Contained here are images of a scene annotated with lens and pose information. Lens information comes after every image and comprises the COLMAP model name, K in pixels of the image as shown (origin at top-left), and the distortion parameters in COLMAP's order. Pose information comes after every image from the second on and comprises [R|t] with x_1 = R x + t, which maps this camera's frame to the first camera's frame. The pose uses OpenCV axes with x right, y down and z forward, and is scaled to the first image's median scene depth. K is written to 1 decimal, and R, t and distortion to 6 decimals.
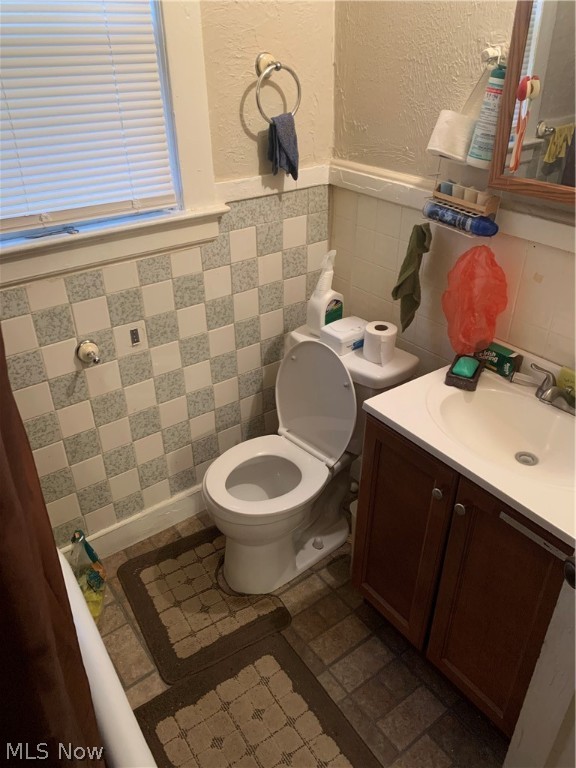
lens RADIAL K [[584.8, 0, 290.1], [0, 584.8, 378.2], [0, 0, 1]] dist [0.016082, -0.012014]
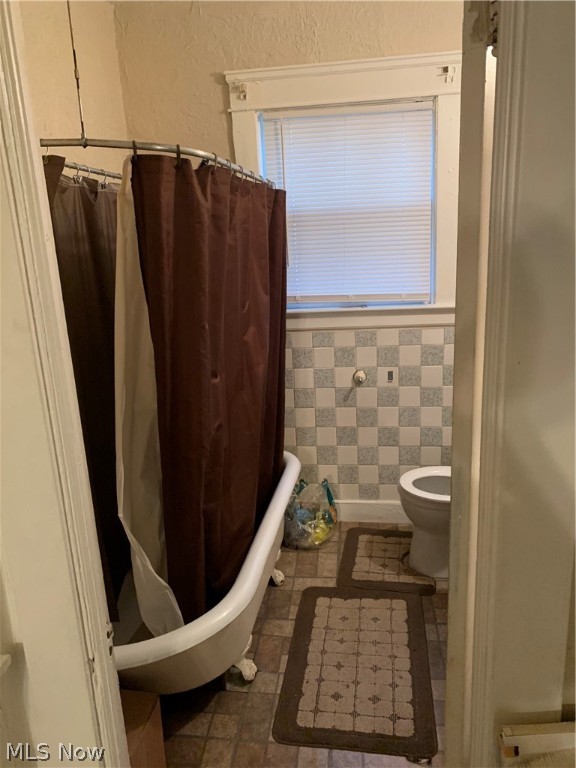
lens RADIAL K [[584.8, 0, 287.1], [0, 584.8, 385.4], [0, 0, 1]] dist [0.016082, -0.012014]
pose [[0.724554, 0.146807, -0.673401, 0.622242], [-0.308595, 0.942743, -0.126511, 0.246913], [0.616271, 0.299472, 0.728372, -0.345594]]
